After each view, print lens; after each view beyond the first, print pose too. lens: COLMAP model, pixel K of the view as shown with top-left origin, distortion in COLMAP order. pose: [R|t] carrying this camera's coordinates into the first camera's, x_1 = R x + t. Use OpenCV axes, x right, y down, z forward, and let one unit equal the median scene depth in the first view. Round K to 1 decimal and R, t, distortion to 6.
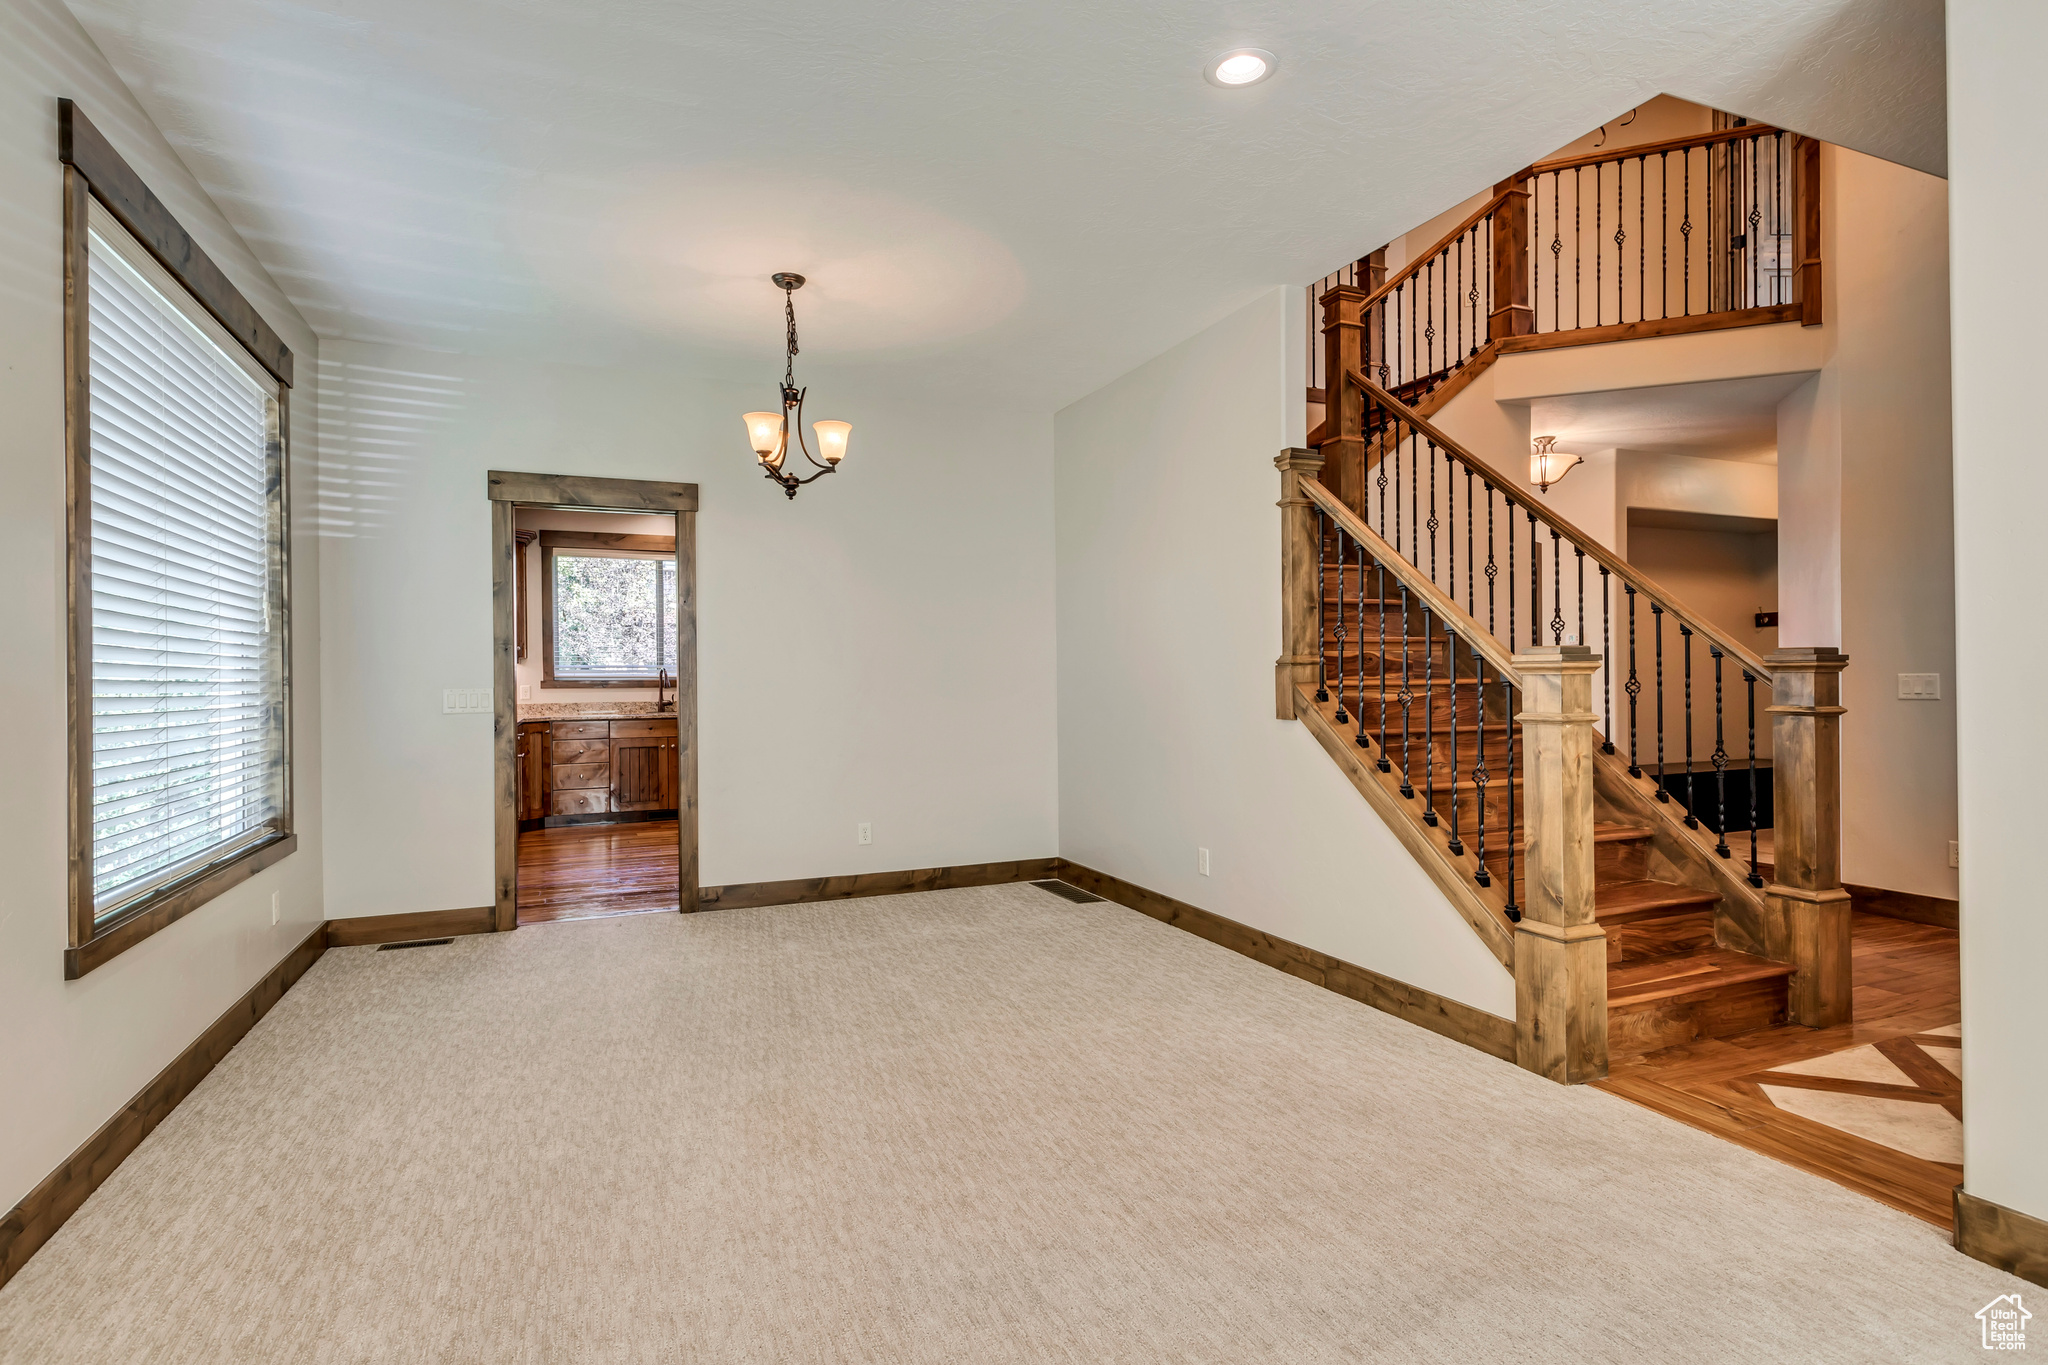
lens RADIAL K [[1040.1, 0, 1014.7], [0, 1040.1, 683.6], [0, 0, 1]] dist [0.002381, 0.000227]
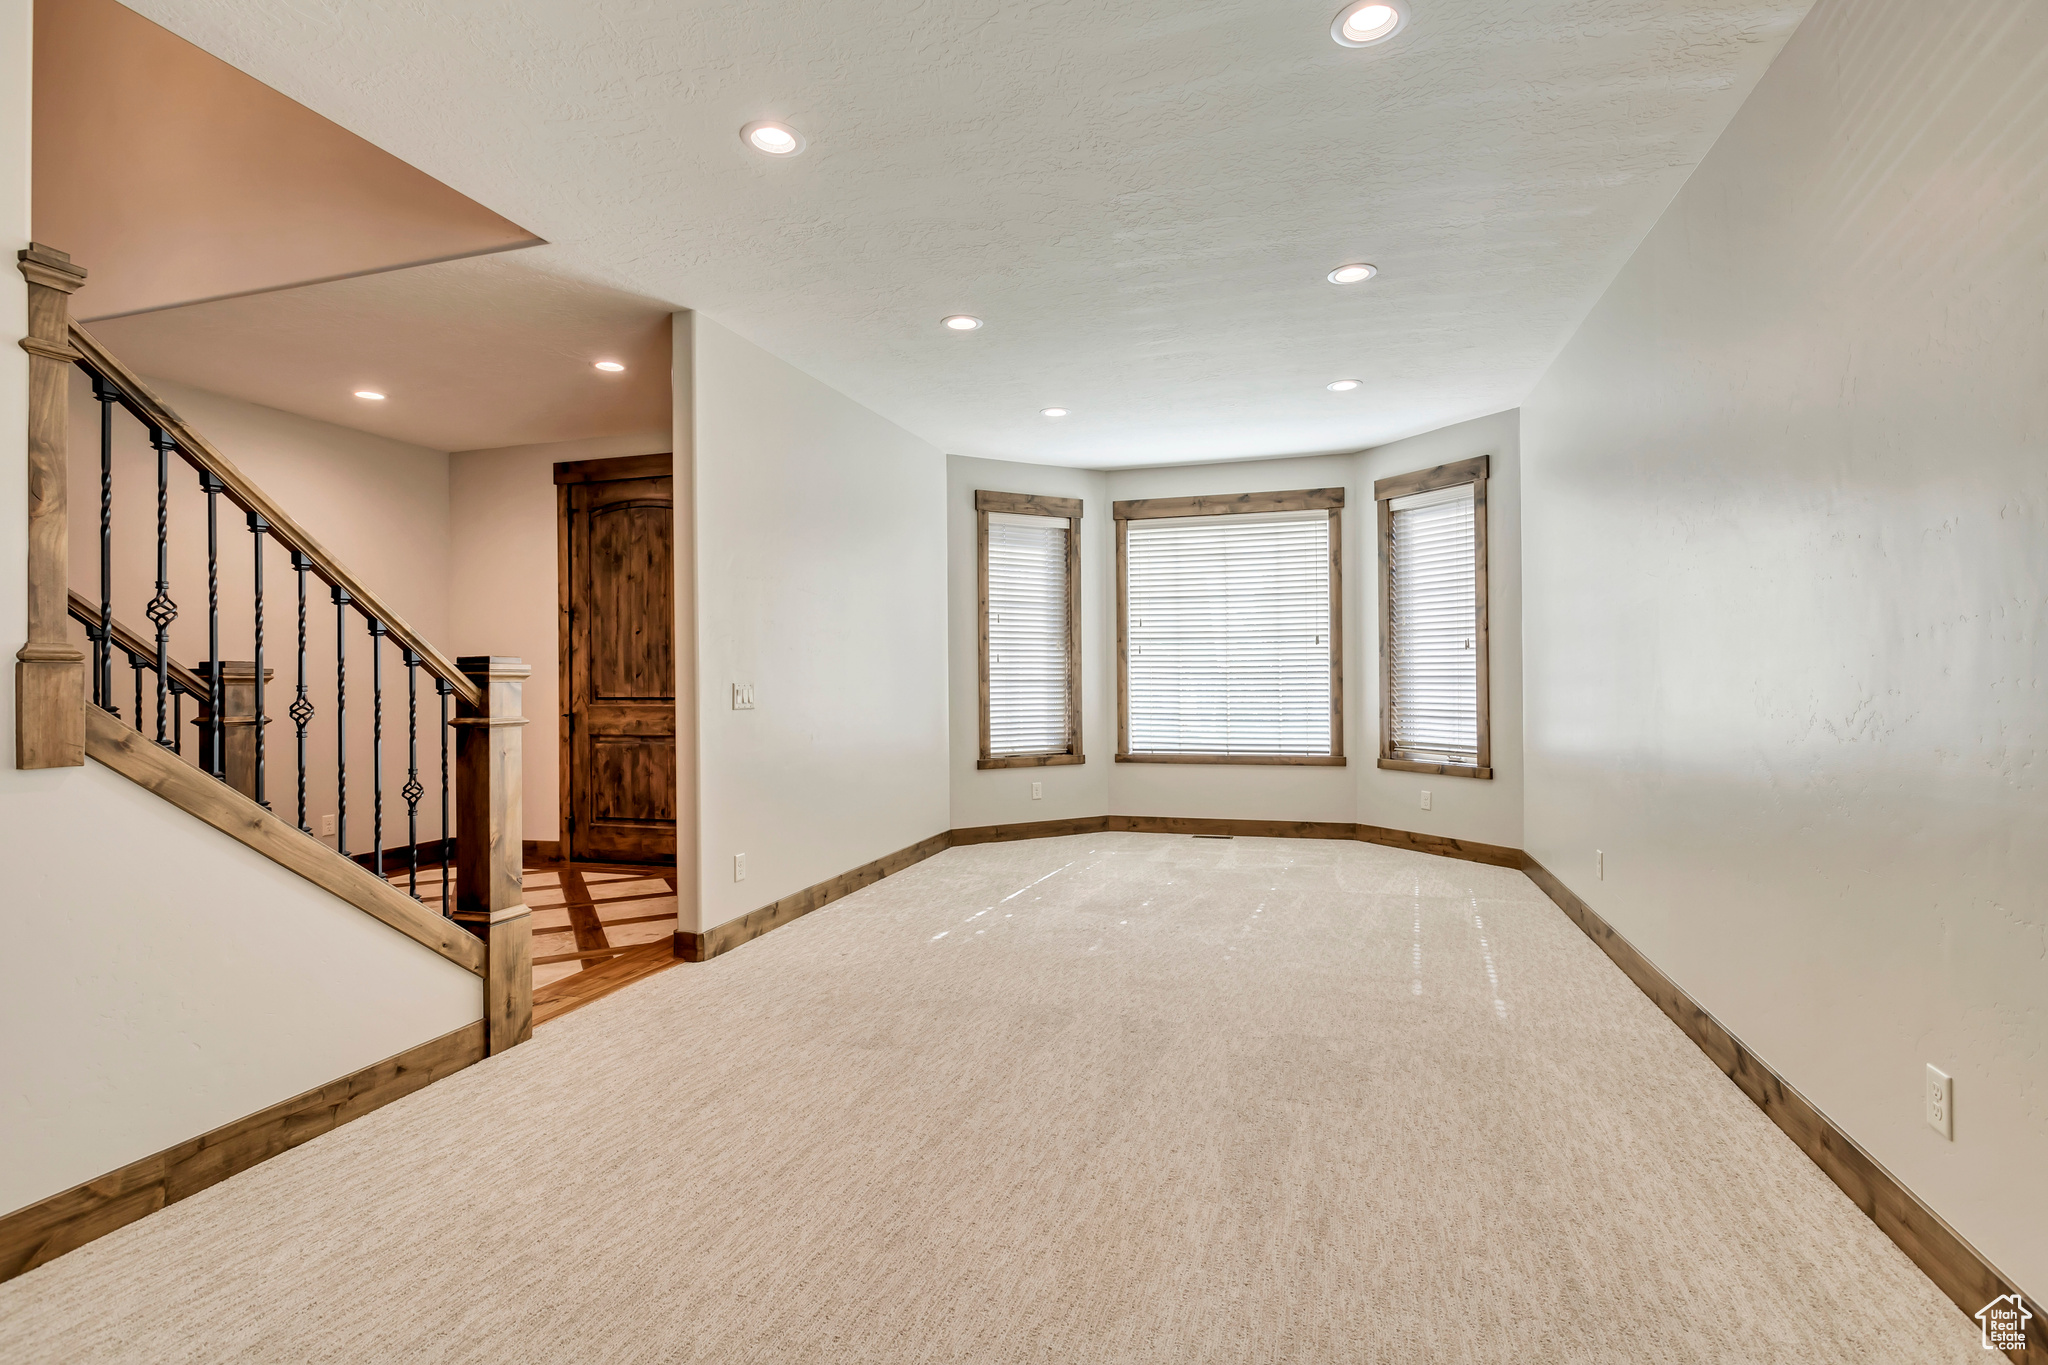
lens RADIAL K [[1040.1, 0, 1014.7], [0, 1040.1, 683.6], [0, 0, 1]] dist [0.002381, 0.000227]
pose [[-0.775228, 0.011102, 0.631585, -0.562447], [0.017456, 0.999840, 0.003851, -0.002474], [-0.631441, 0.014010, -0.775297, 1.403255]]
